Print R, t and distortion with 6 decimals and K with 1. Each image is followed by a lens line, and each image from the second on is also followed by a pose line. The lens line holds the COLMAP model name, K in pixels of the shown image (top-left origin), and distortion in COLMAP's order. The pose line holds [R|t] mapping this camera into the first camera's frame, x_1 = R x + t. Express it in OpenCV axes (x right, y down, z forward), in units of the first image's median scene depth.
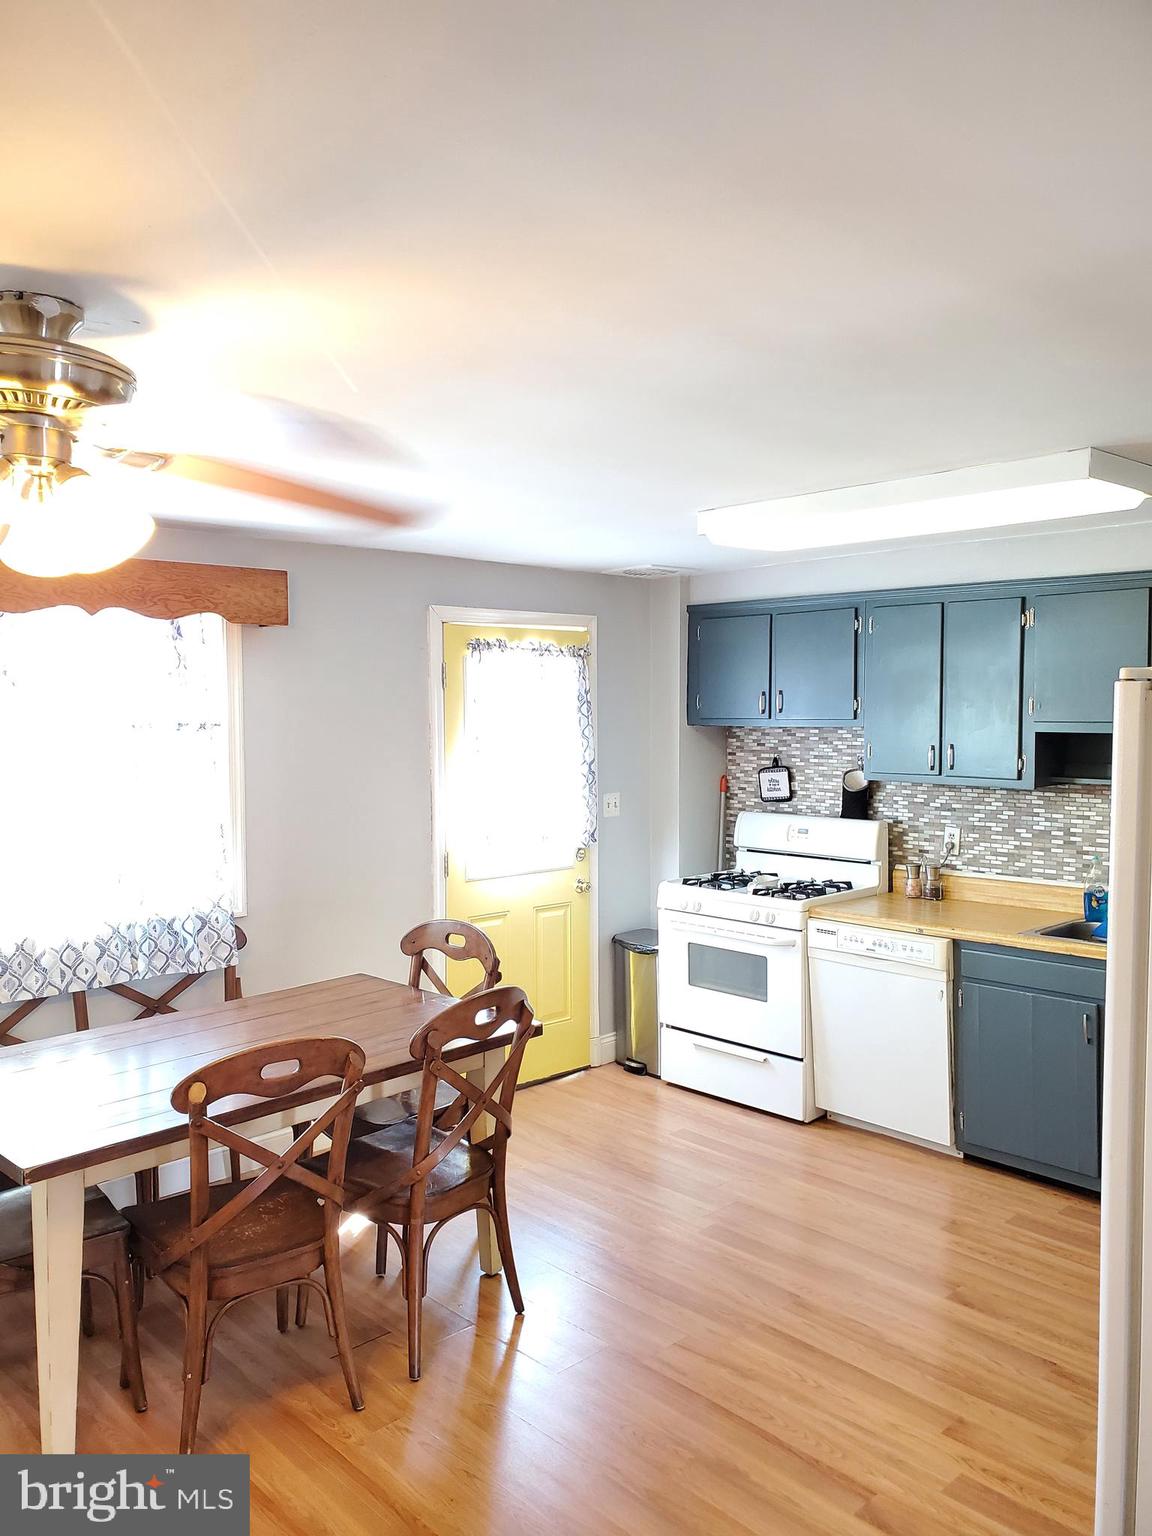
lens RADIAL K [[1201.5, 0, 579.6], [0, 1201.5, 785.0], [0, 0, 1]] dist [0.144176, -0.239751]
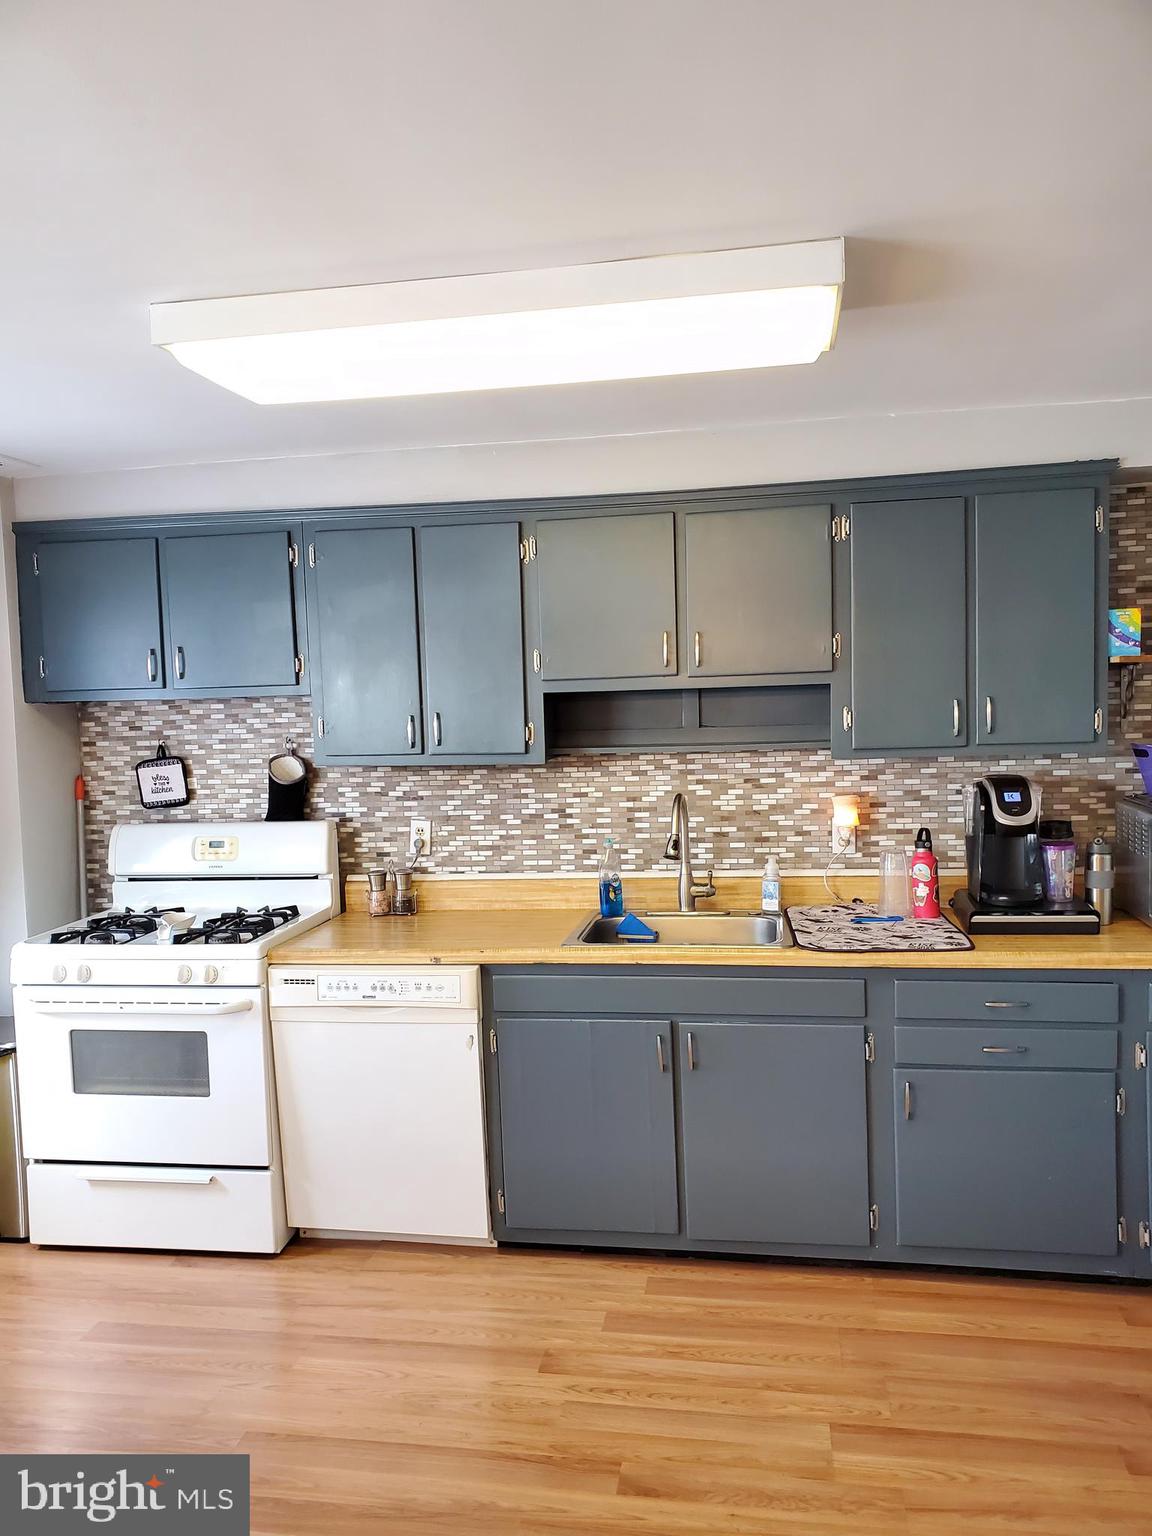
lens RADIAL K [[1201.5, 0, 579.6], [0, 1201.5, 785.0], [0, 0, 1]] dist [0.144176, -0.239751]
pose [[0.807766, -0.067275, 0.585652, -0.067448], [0.067087, 0.997503, 0.022055, 0.001449], [-0.585674, 0.021474, 0.810263, 0.301219]]
